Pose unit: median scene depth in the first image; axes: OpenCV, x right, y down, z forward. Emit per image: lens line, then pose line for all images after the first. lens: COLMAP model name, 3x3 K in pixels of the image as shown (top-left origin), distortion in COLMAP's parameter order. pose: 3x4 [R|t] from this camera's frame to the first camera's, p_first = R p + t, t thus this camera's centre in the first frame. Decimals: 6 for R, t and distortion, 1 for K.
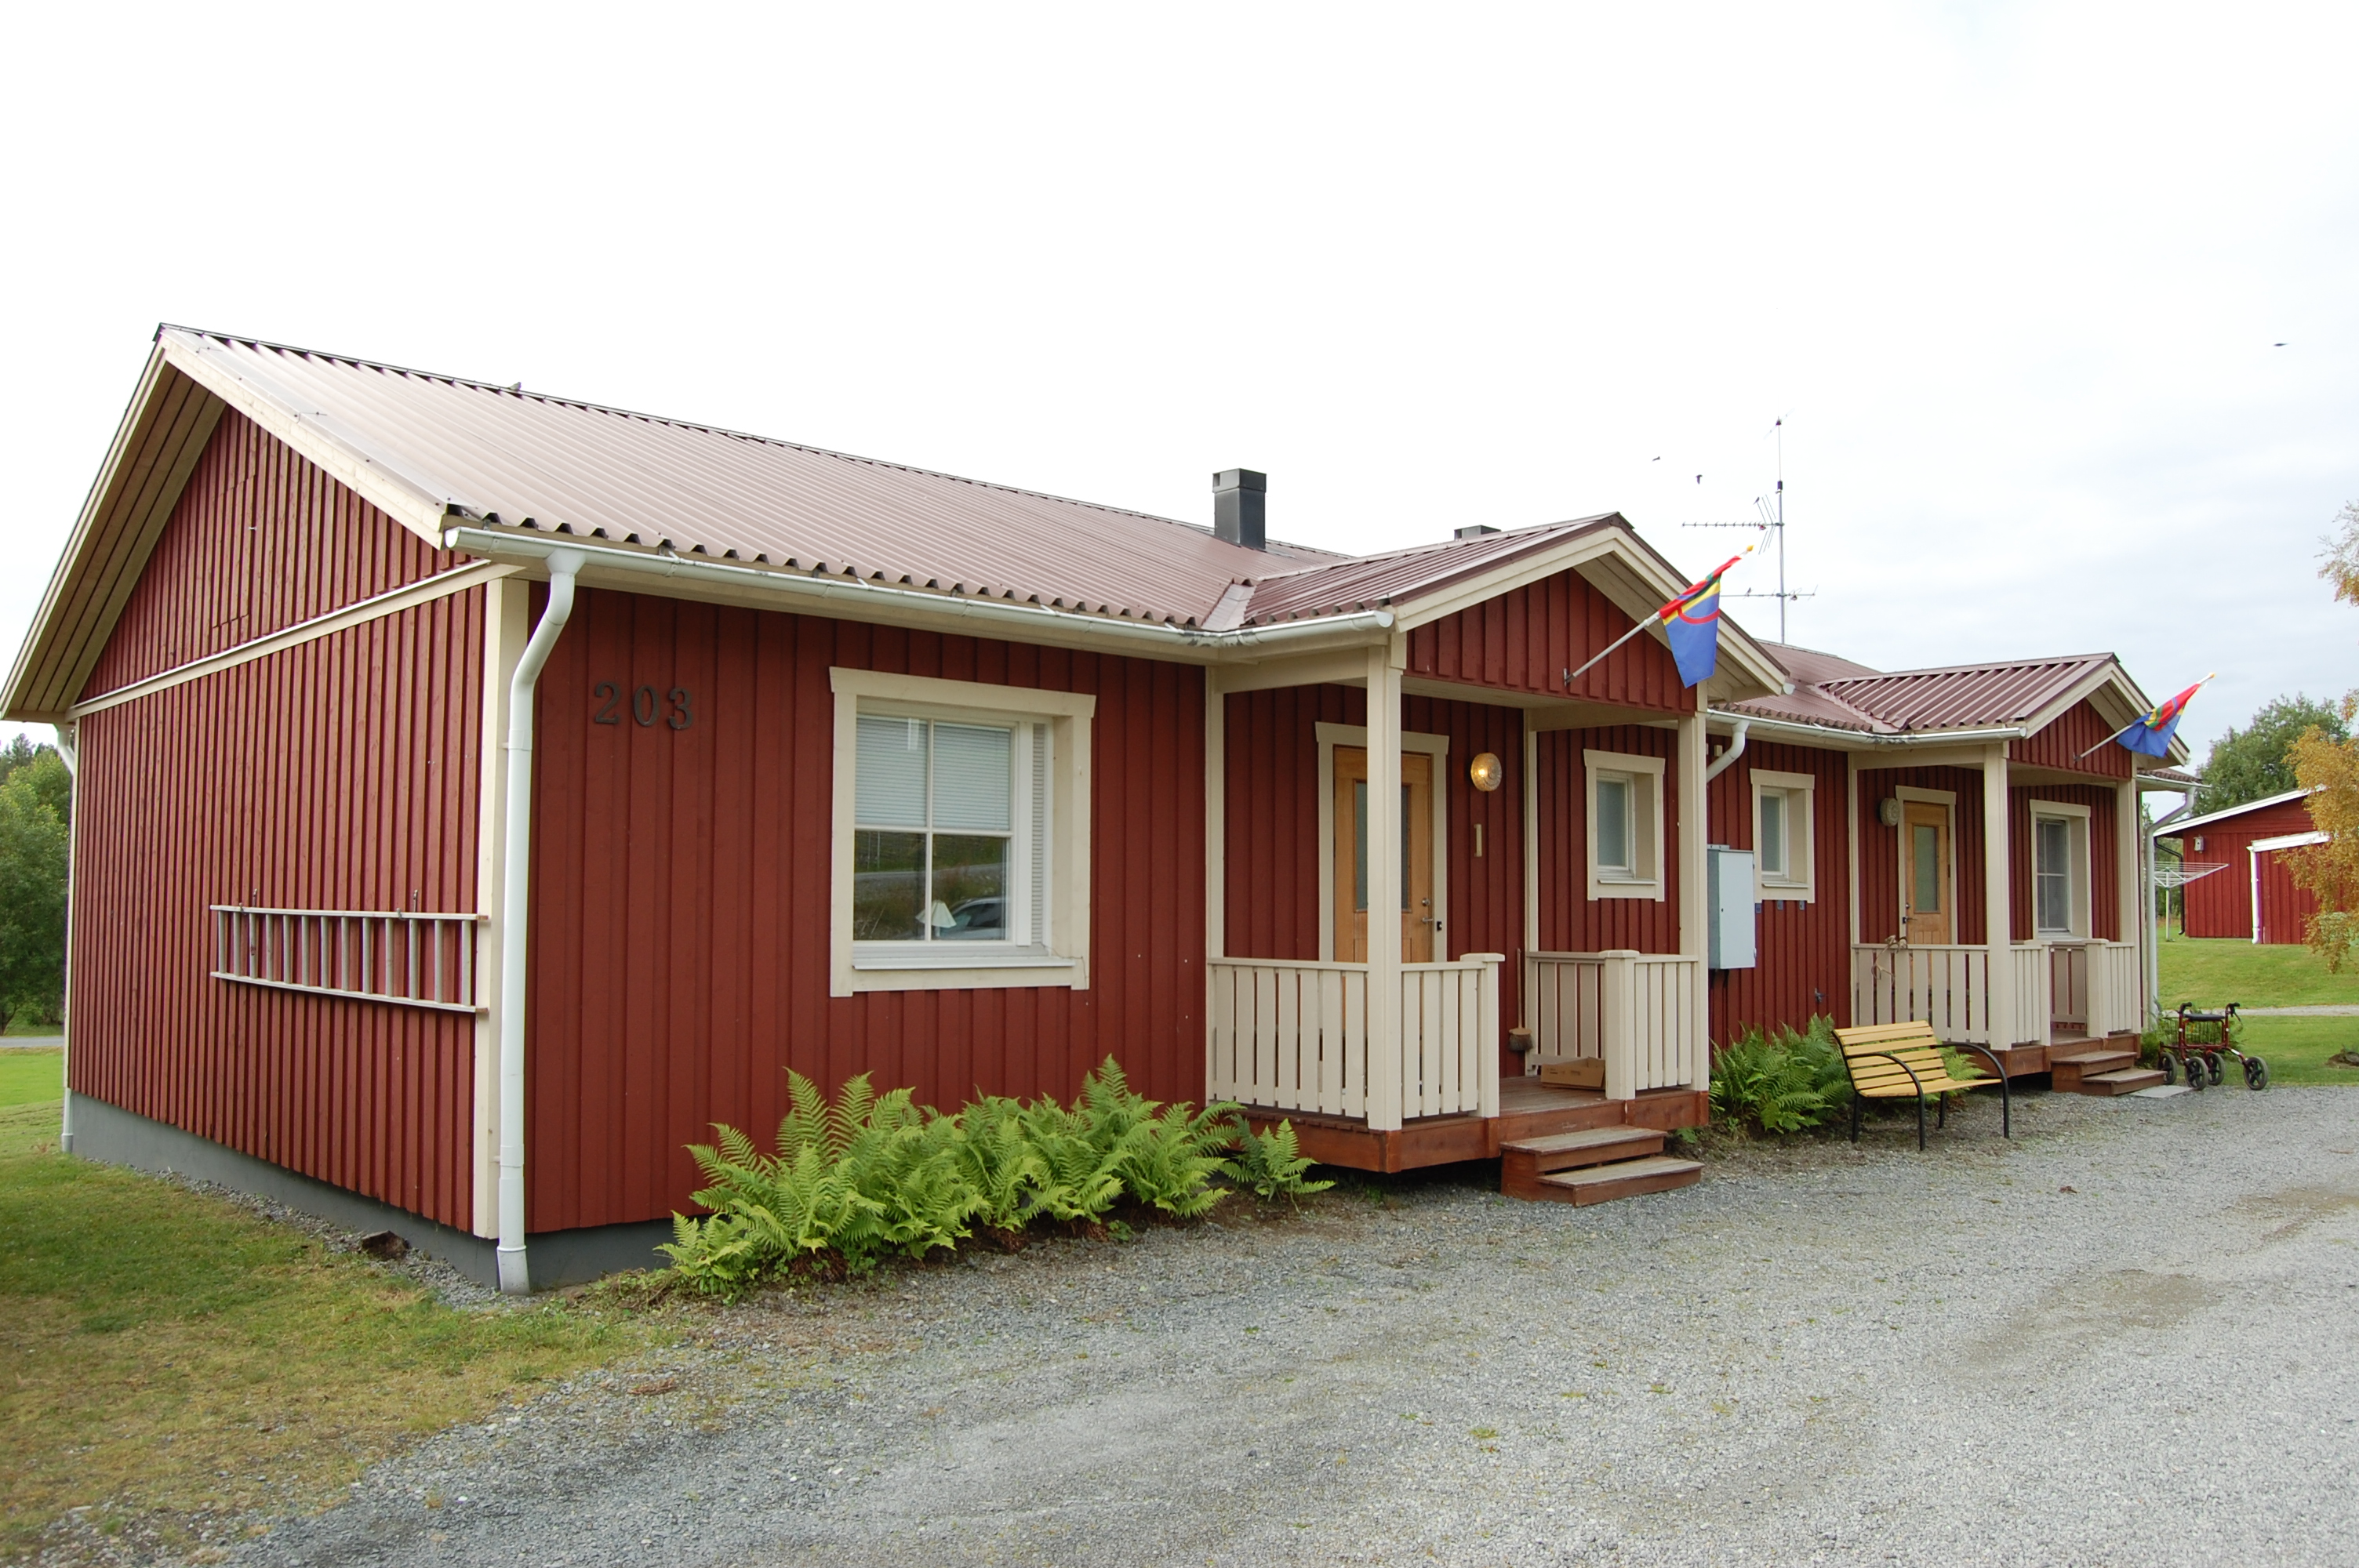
lens RADIAL K [[1867.9, 0, 1172.2], [0, 1867.9, 824.9], [0, 0, 1]] dist [-0.101246, 0.032033]
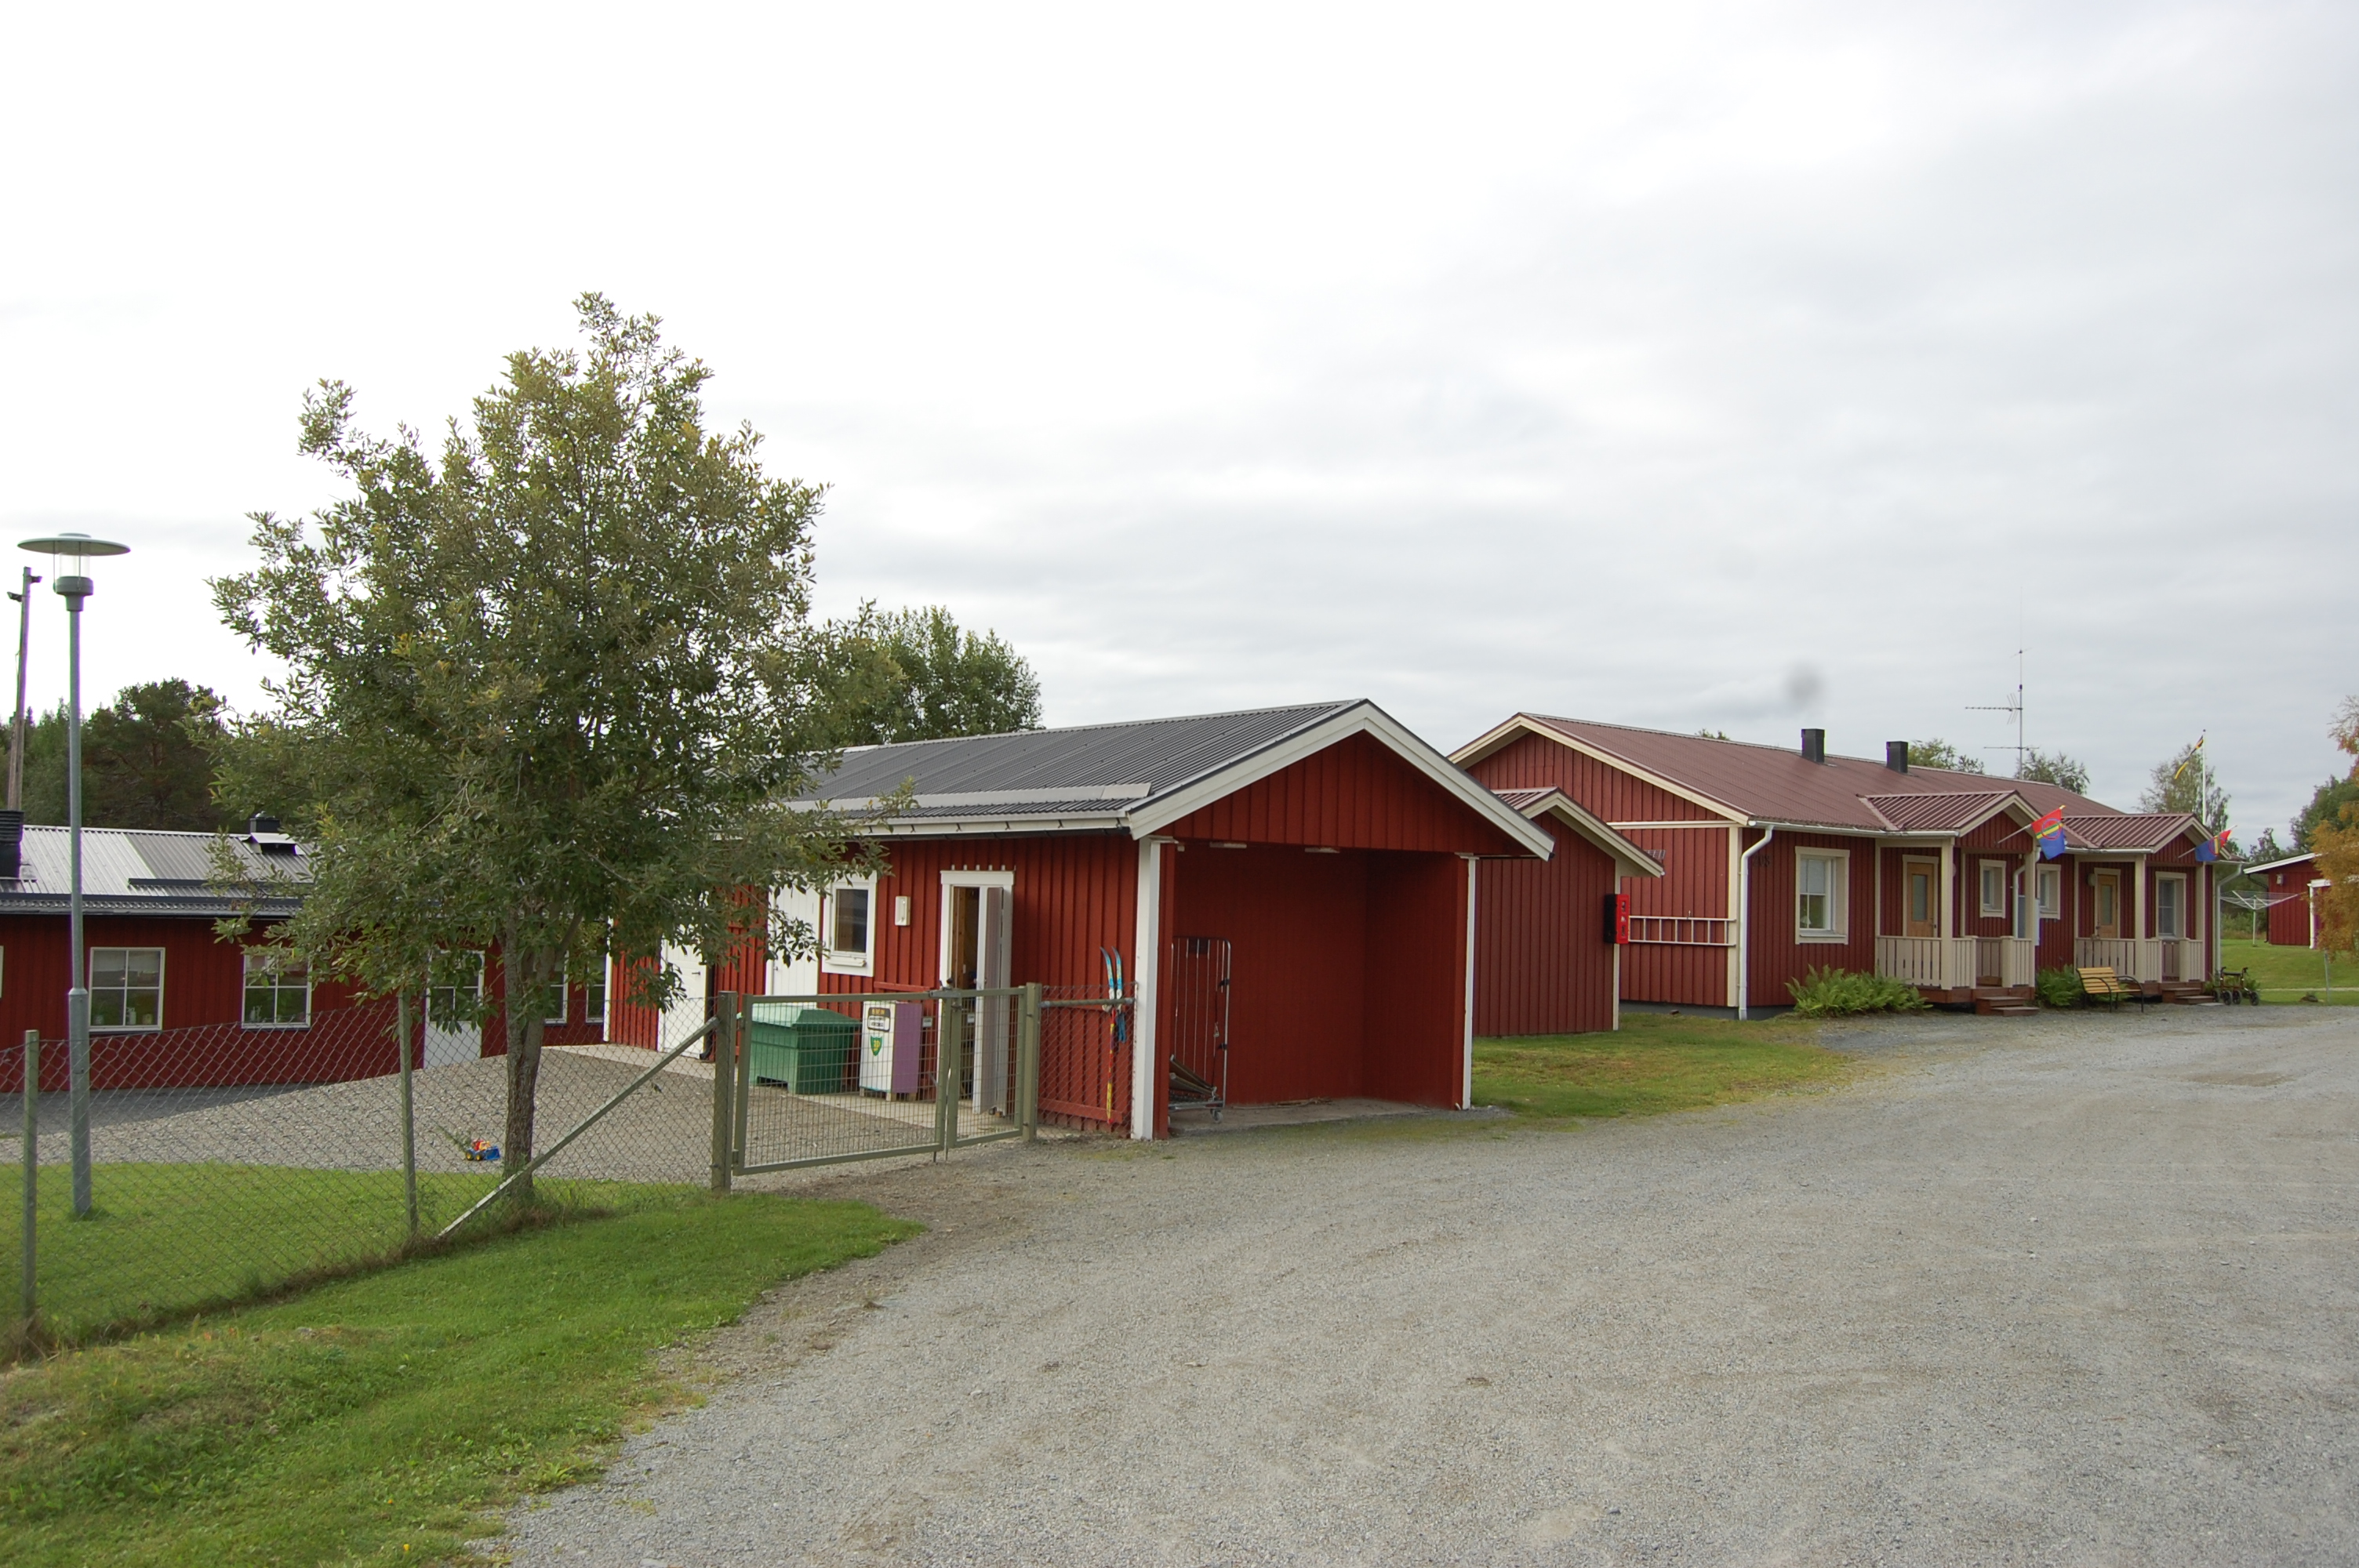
lens RADIAL K [[1867.9, 0, 1172.2], [0, 1867.9, 824.9], [0, 0, 1]] dist [-0.101246, 0.032033]
pose [[0.997975, 0.017987, -0.061010, -0.758763], [-0.017774, 0.999834, 0.004043, -0.080248], [0.061073, -0.002951, 0.998129, -1.644000]]
